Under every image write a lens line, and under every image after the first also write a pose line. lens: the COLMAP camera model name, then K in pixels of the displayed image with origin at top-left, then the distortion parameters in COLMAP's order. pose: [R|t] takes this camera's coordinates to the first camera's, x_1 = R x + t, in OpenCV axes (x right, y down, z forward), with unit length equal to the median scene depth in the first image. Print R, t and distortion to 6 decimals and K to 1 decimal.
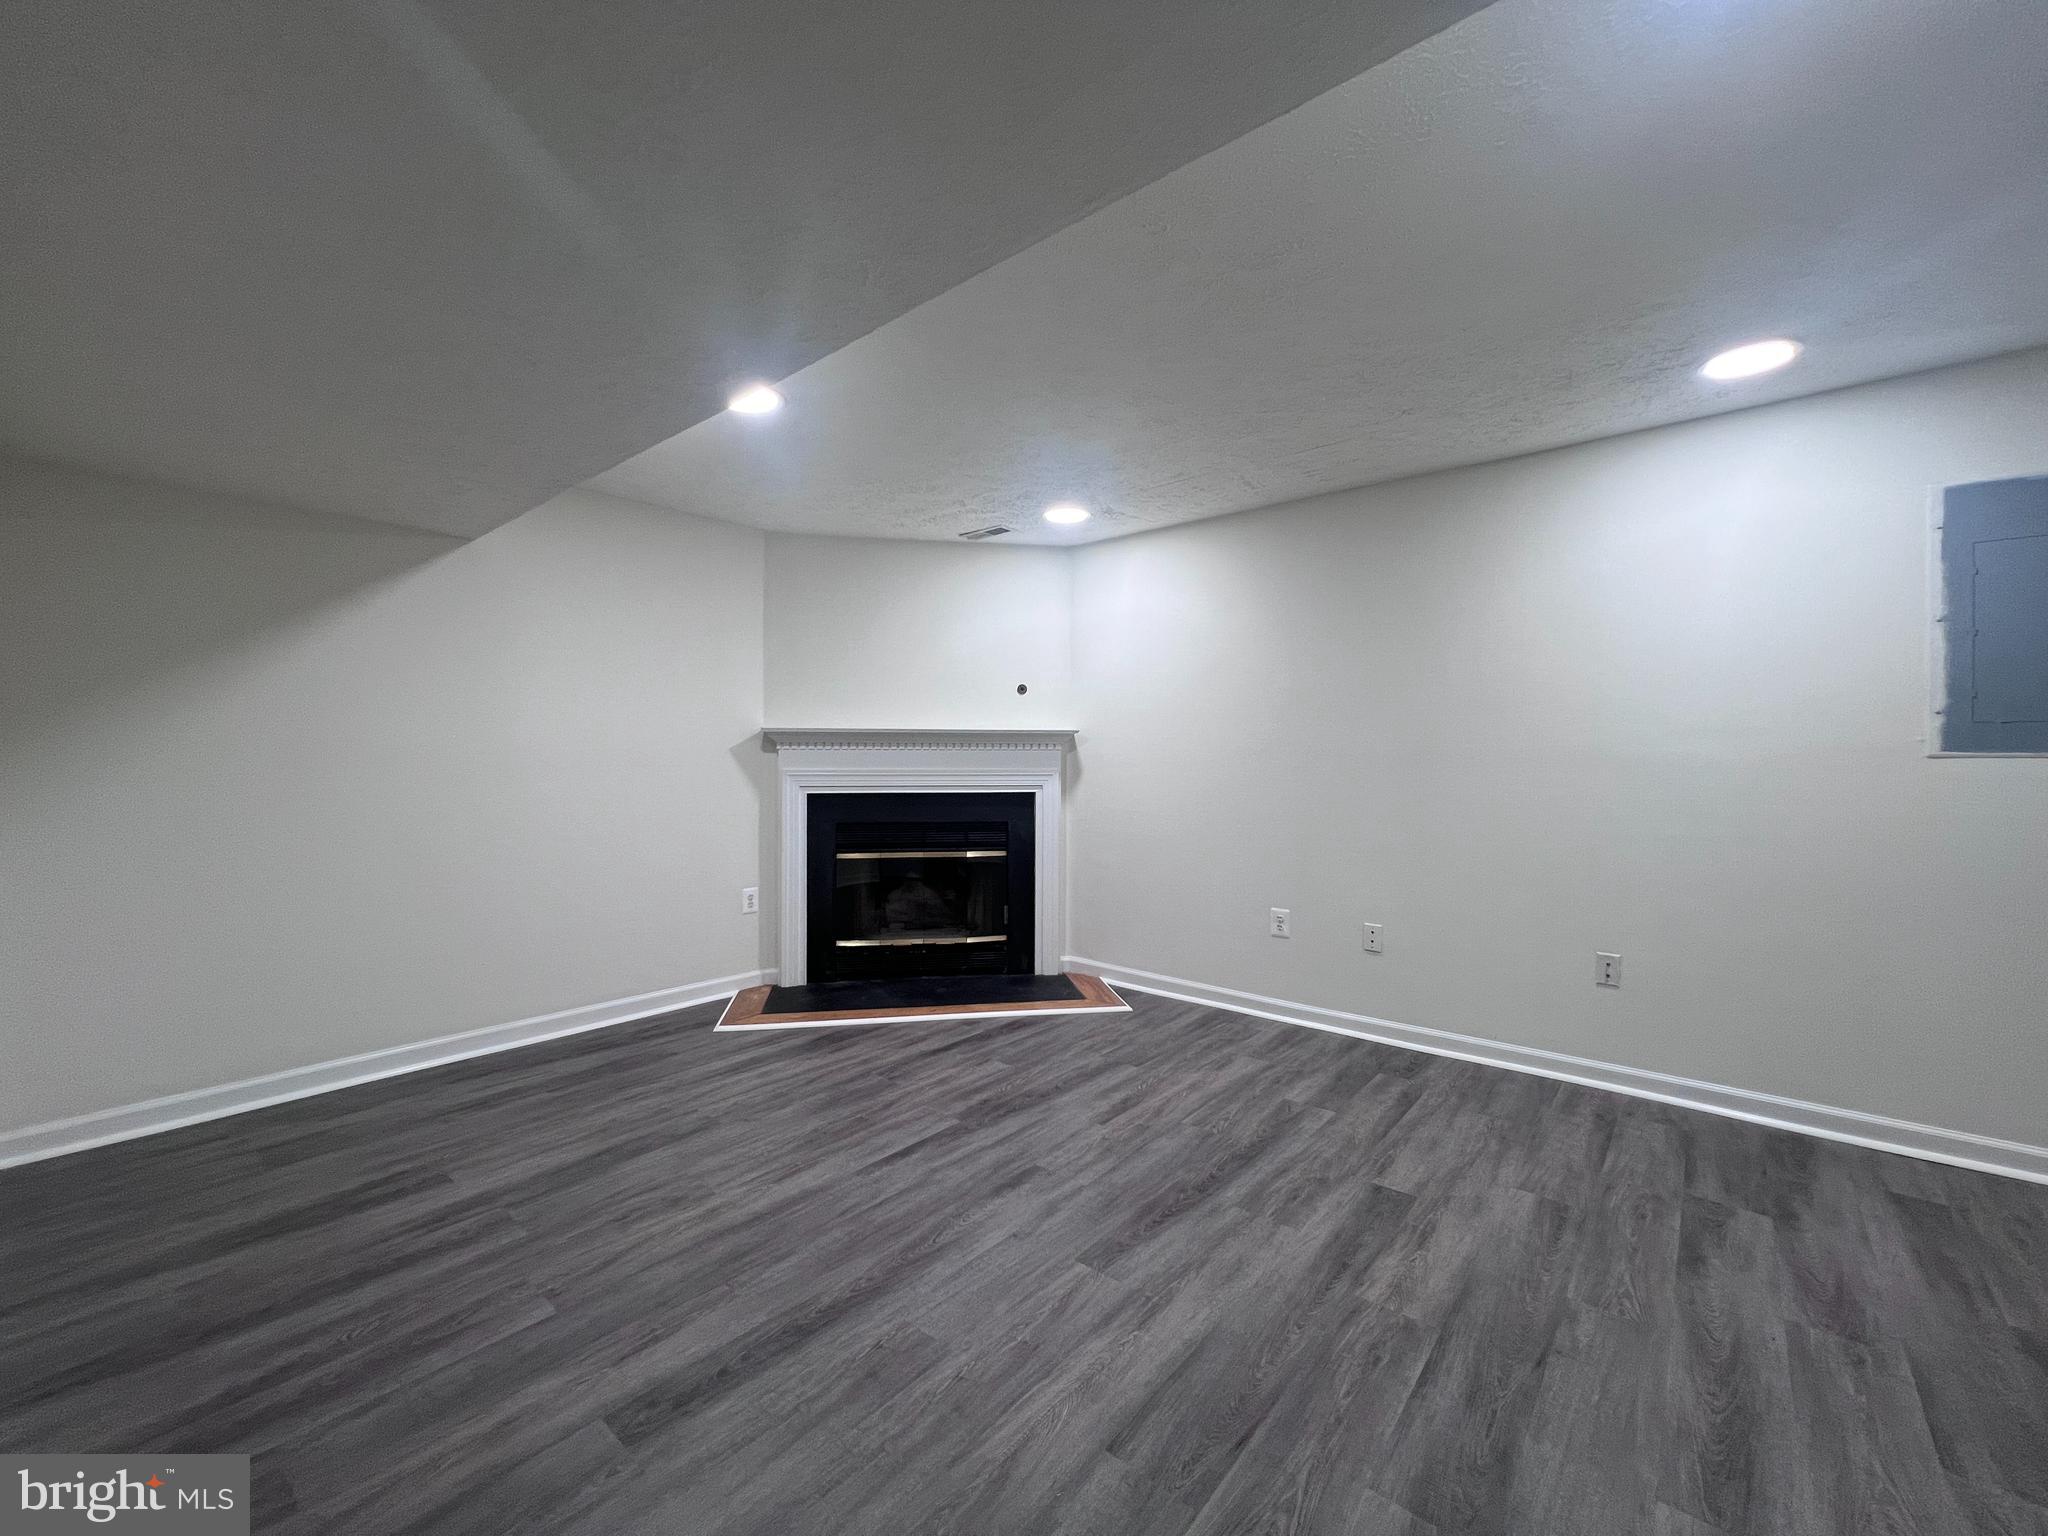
lens RADIAL K [[822.2, 0, 1021.3], [0, 822.2, 761.2], [0, 0, 1]] dist [-0.005339, 0.001165]
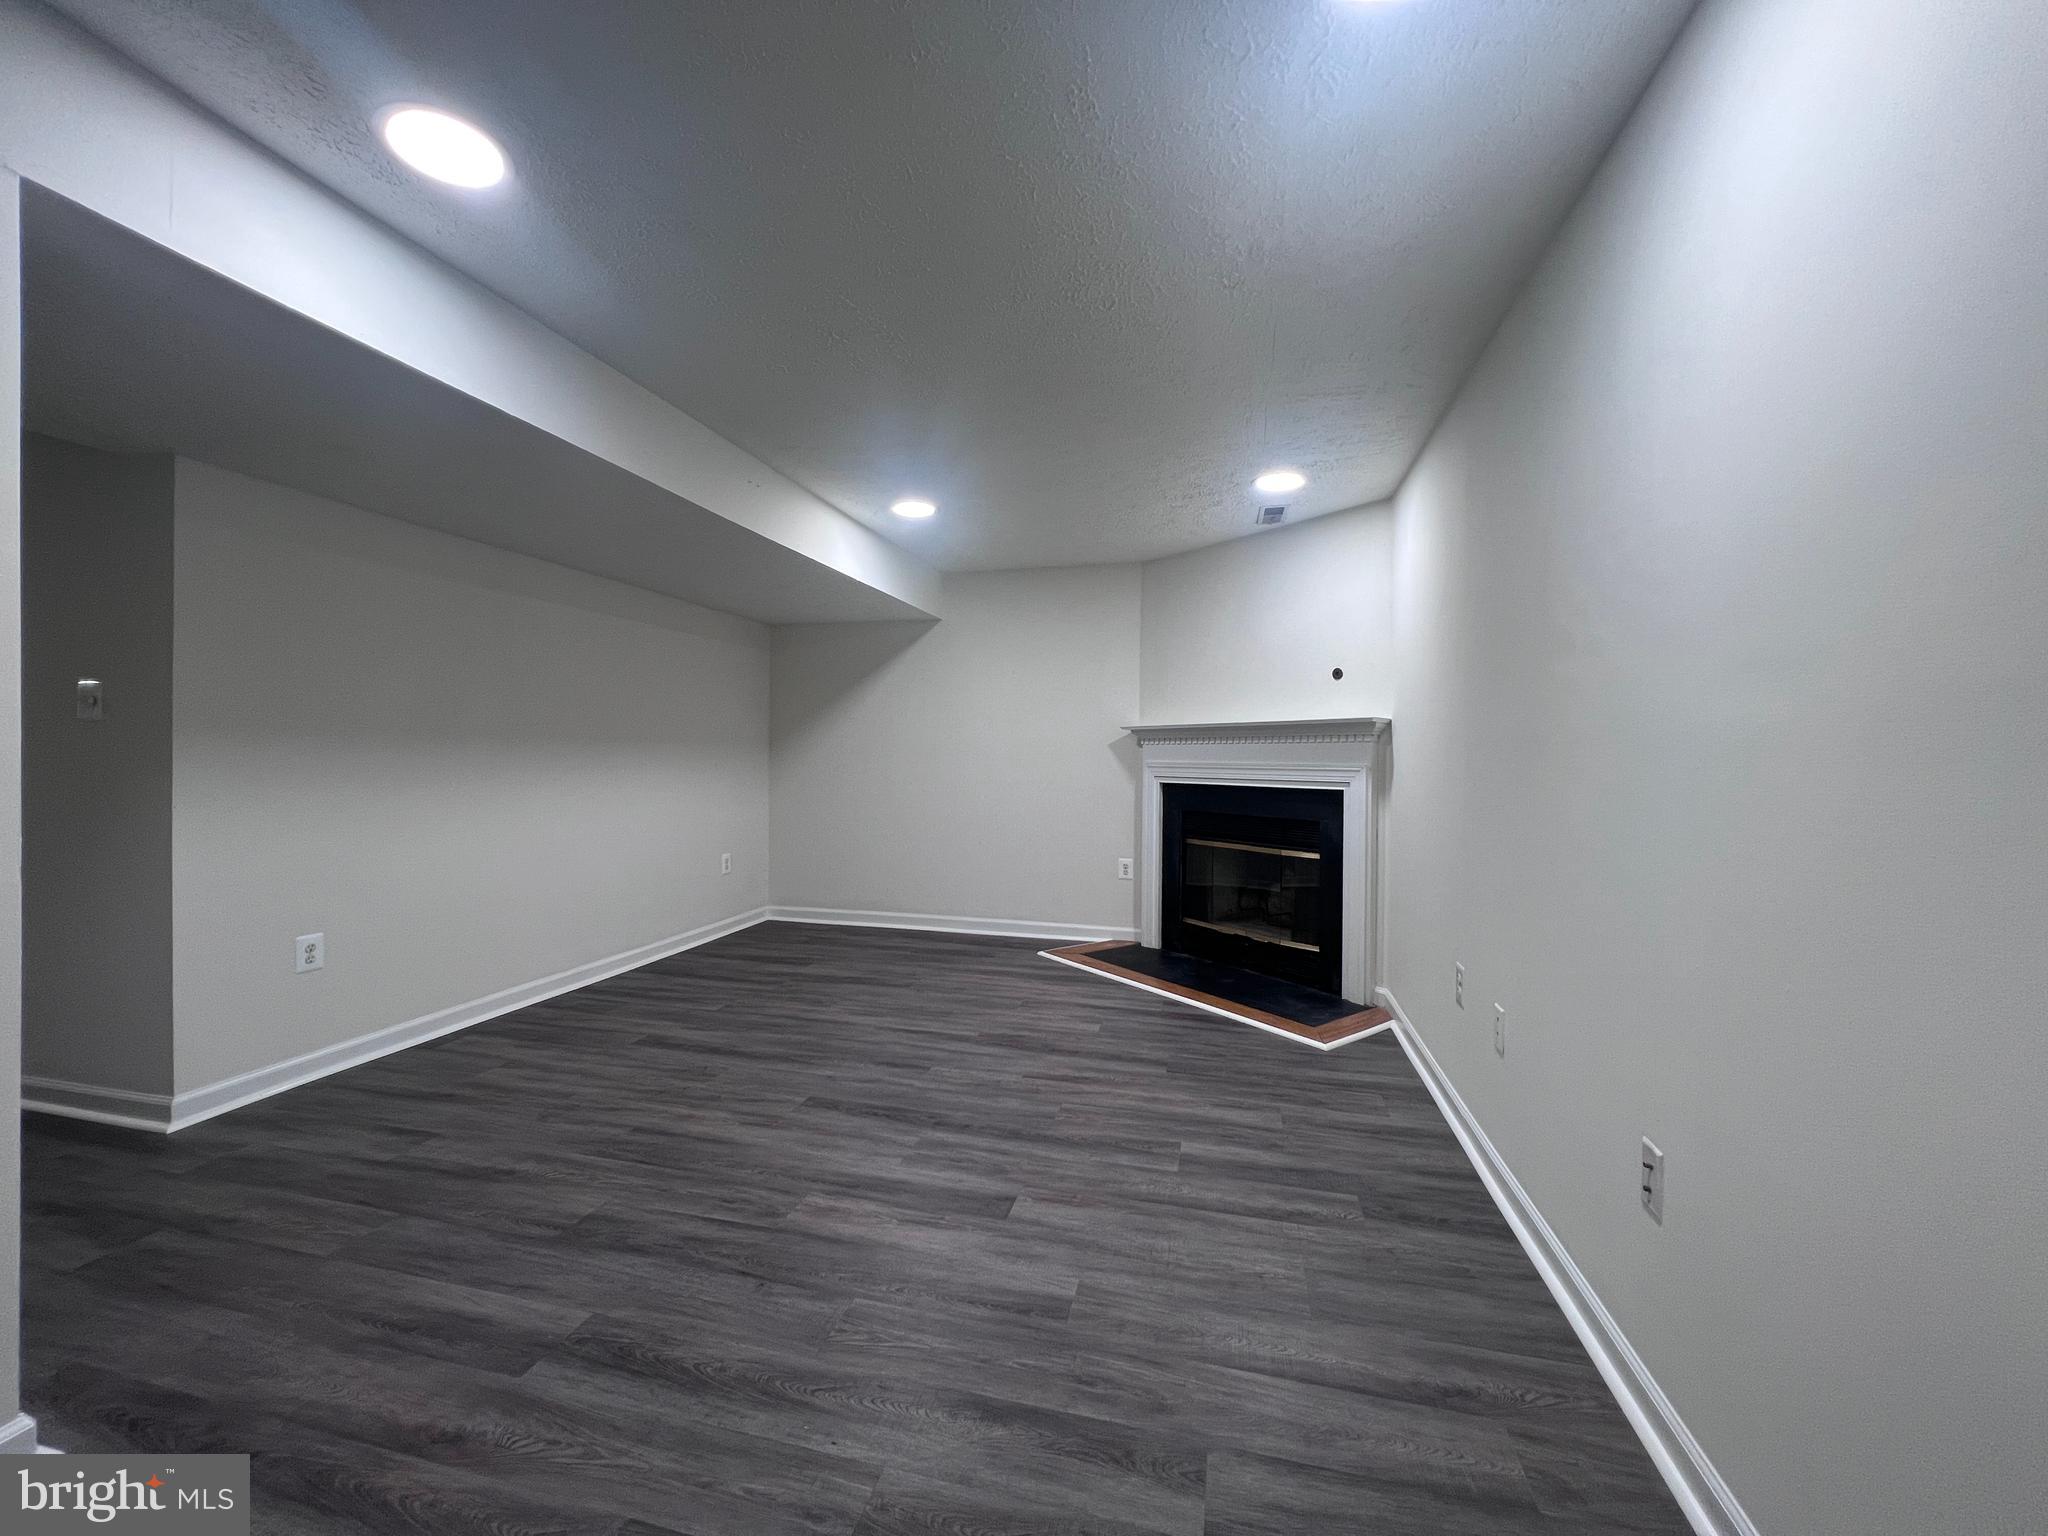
lens RADIAL K [[822.2, 0, 1019.8], [0, 822.2, 763.4], [0, 0, 1]] dist [-0.005339, 0.001165]
pose [[0.439701, 0.009457, -0.898094, 1.007607], [-0.011647, 0.999921, 0.004827, 0.013313], [0.898069, 0.008338, 0.439776, 0.467805]]
